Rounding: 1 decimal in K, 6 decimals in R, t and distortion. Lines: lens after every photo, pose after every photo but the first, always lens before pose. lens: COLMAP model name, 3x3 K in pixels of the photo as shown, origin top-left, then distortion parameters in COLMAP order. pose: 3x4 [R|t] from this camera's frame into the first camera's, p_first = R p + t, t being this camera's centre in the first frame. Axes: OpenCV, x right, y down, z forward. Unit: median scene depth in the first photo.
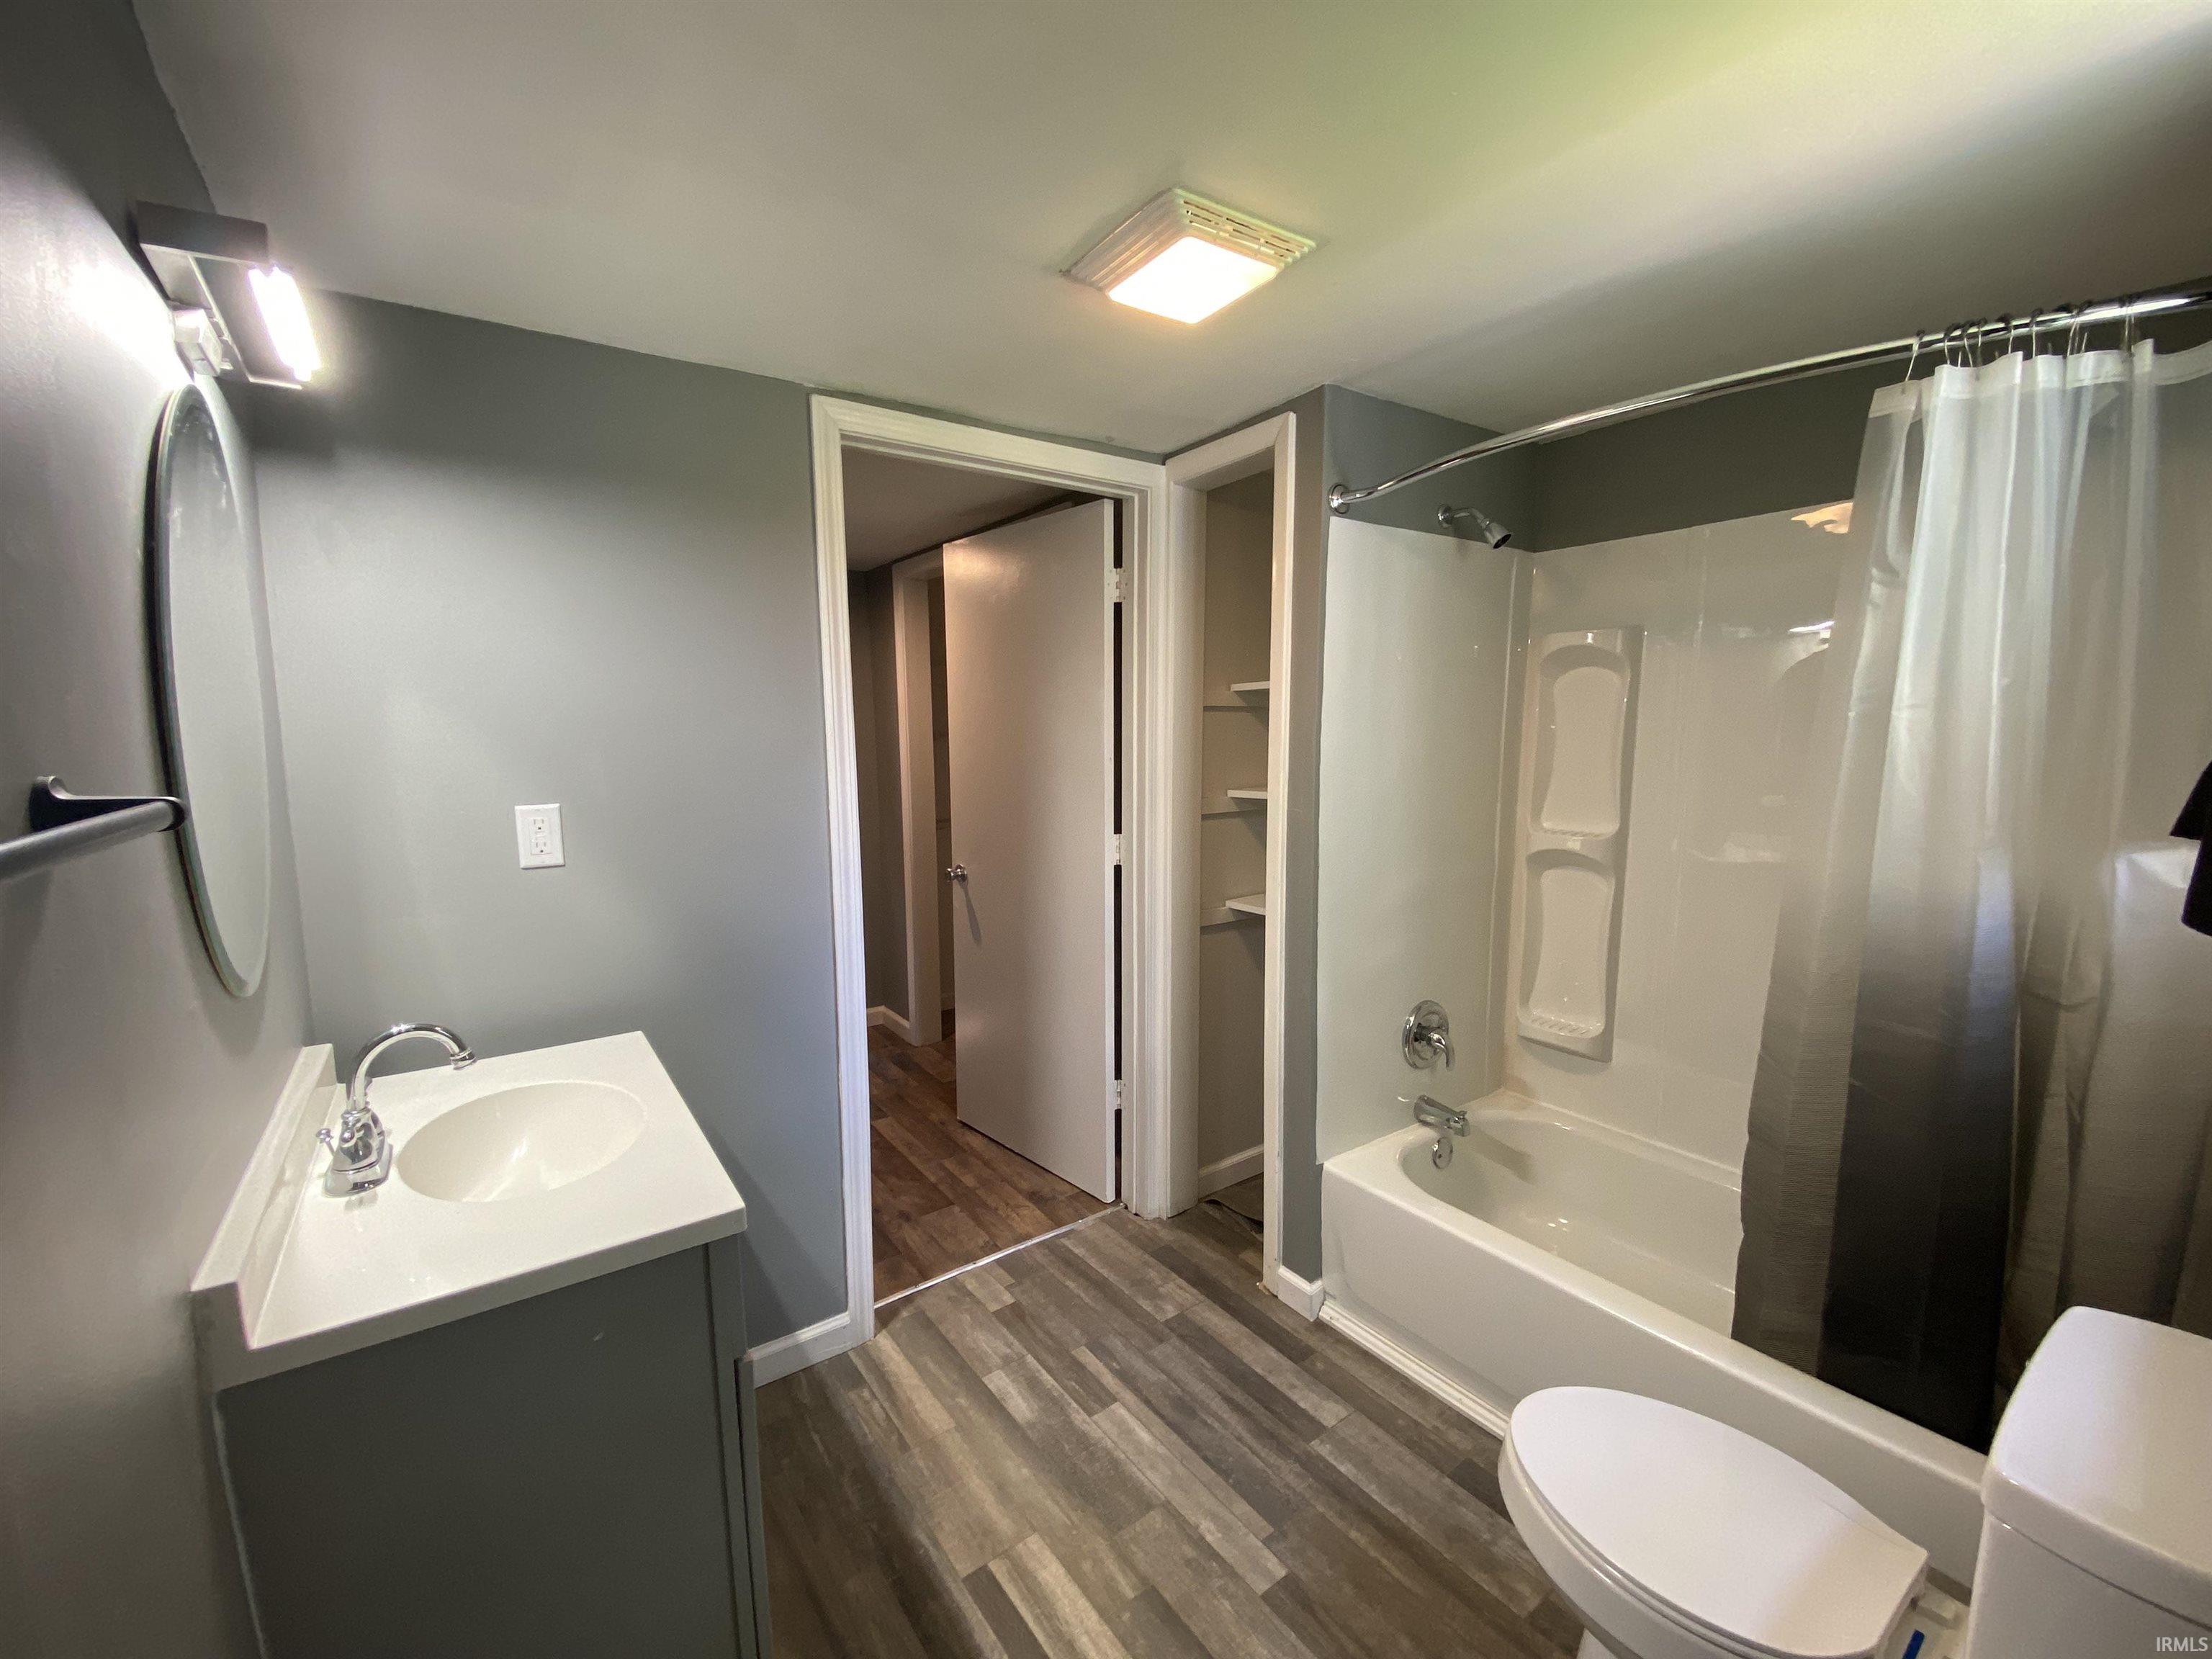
lens RADIAL K [[901.6, 0, 1103.7], [0, 901.6, 842.2], [0, 0, 1]] dist [0.013750, -0.016123]
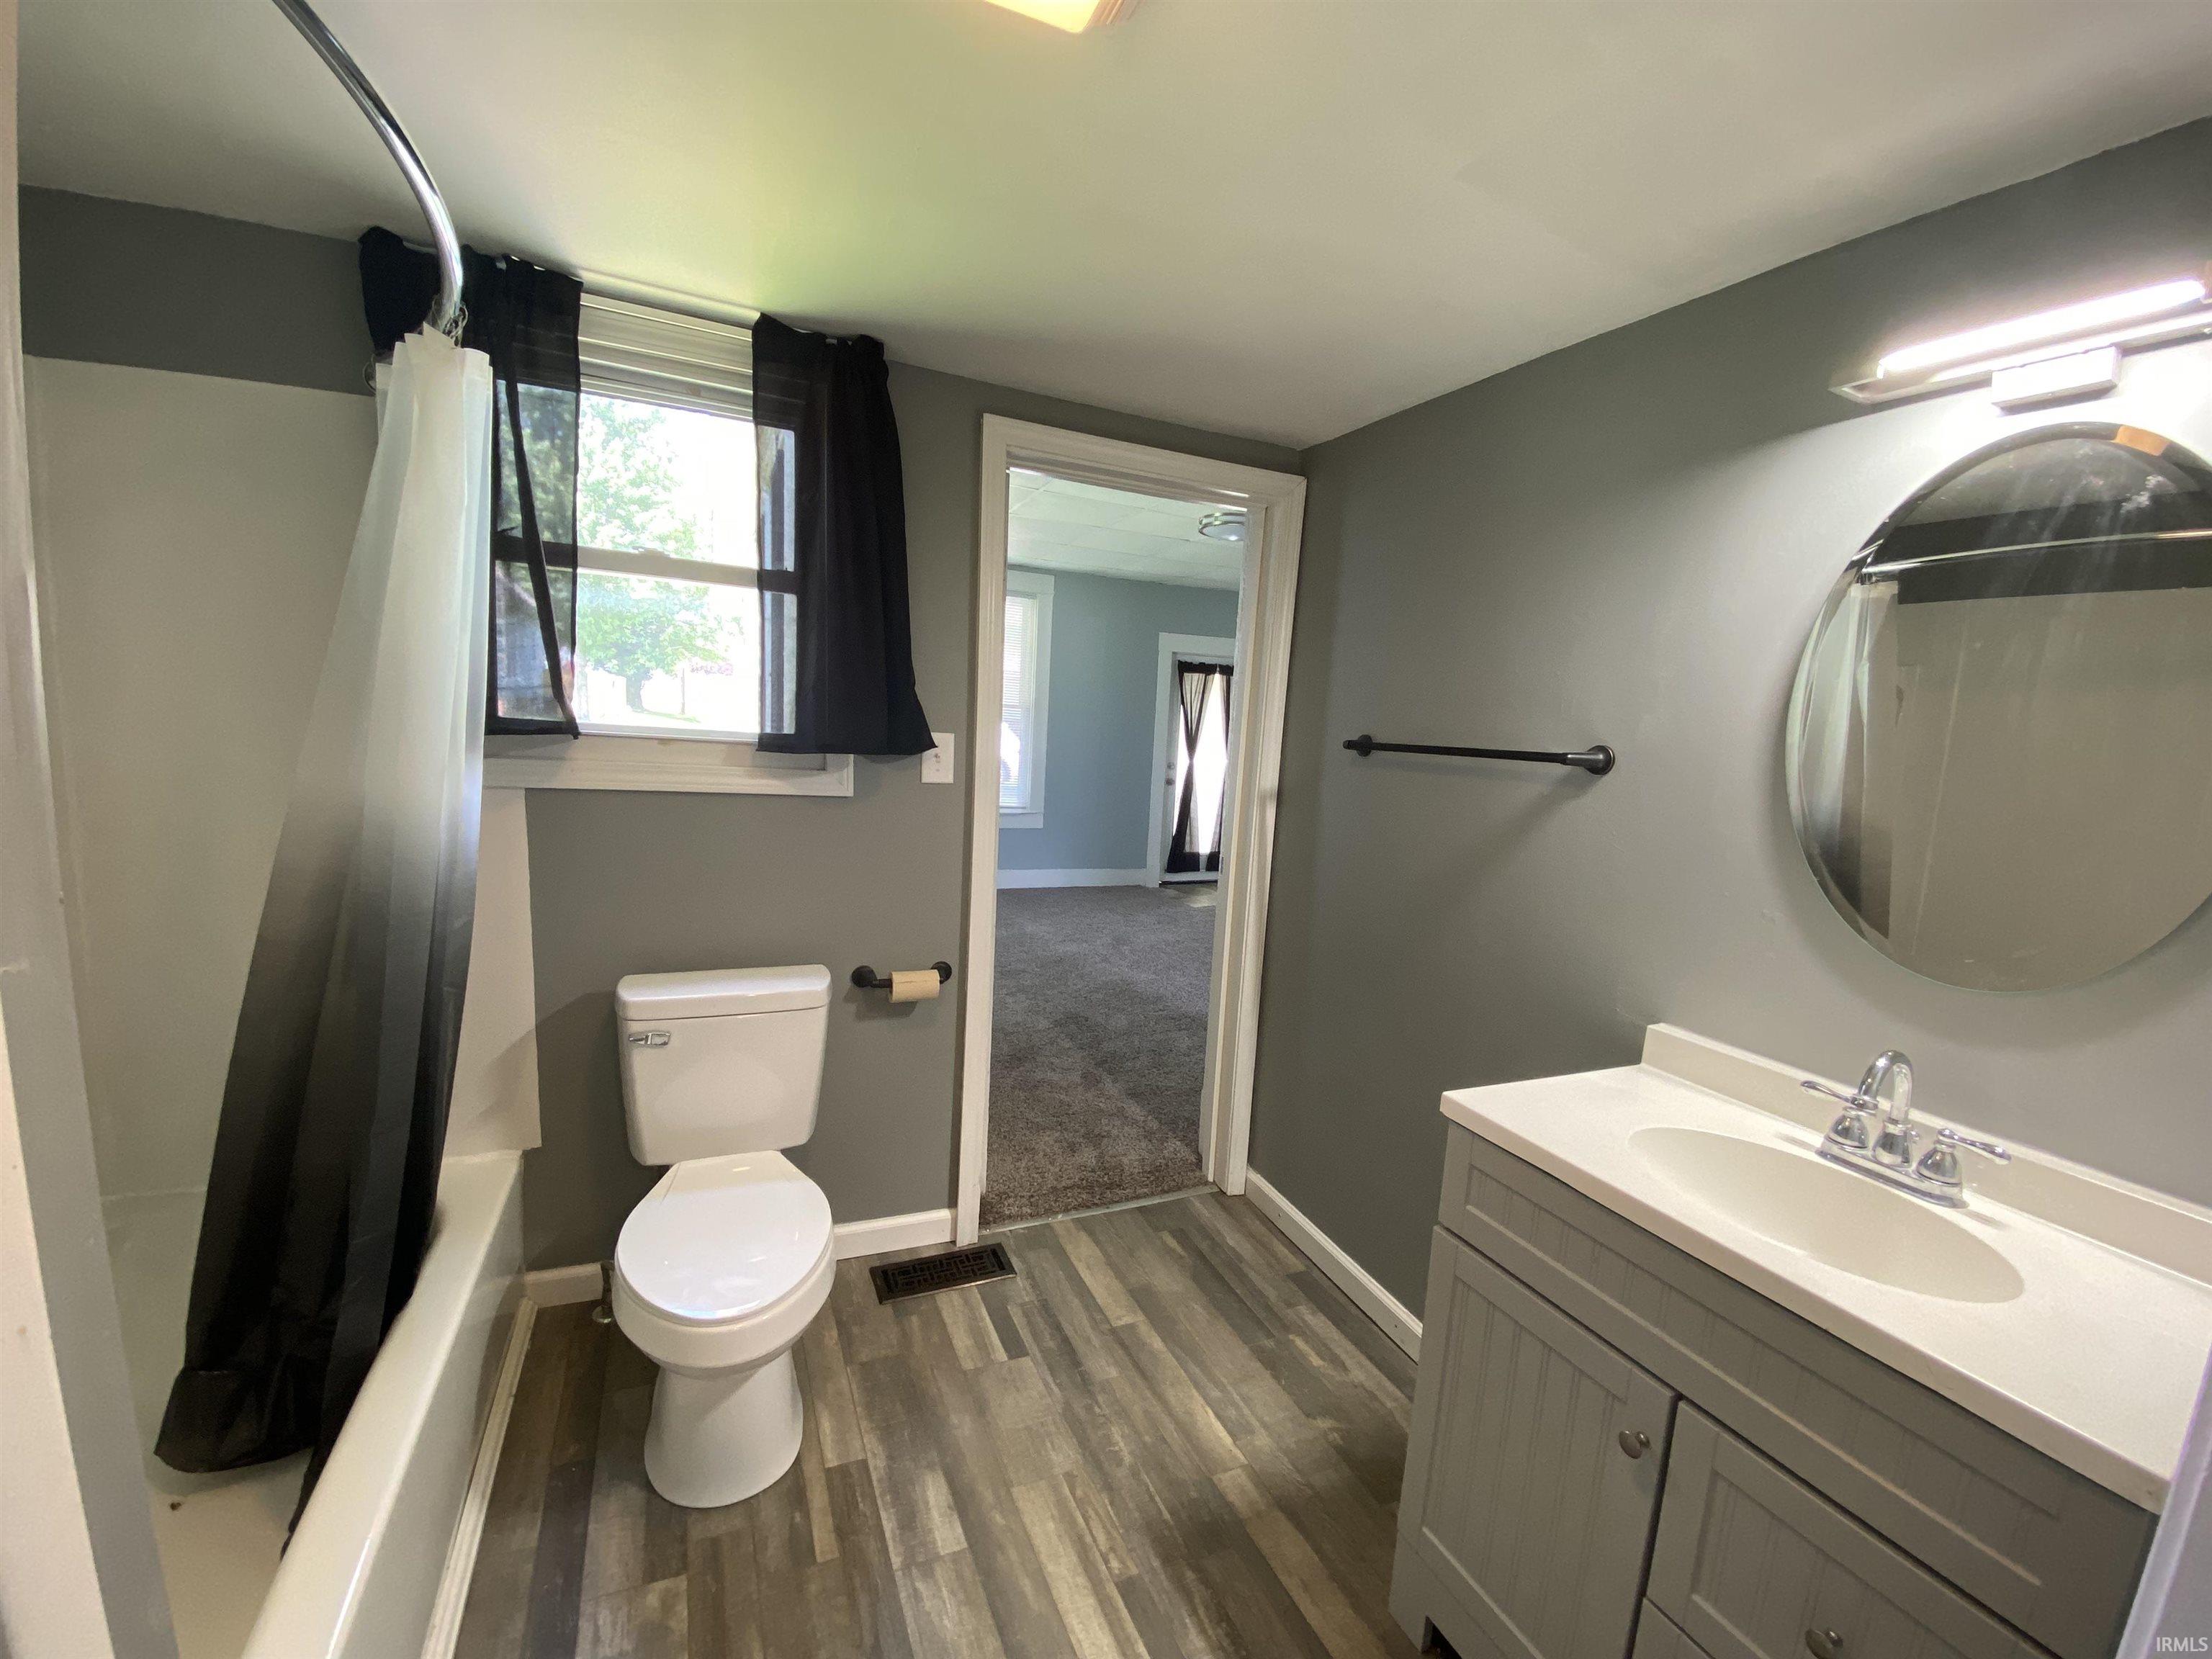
lens RADIAL K [[901.6, 0, 1103.7], [0, 901.6, 842.2], [0, 0, 1]] dist [0.013750, -0.016123]
pose [[-0.977615, -0.088022, 0.191102, -0.364295], [-0.032058, 0.959995, 0.278176, -0.205338], [-0.207943, 0.265822, -0.941328, 1.644102]]
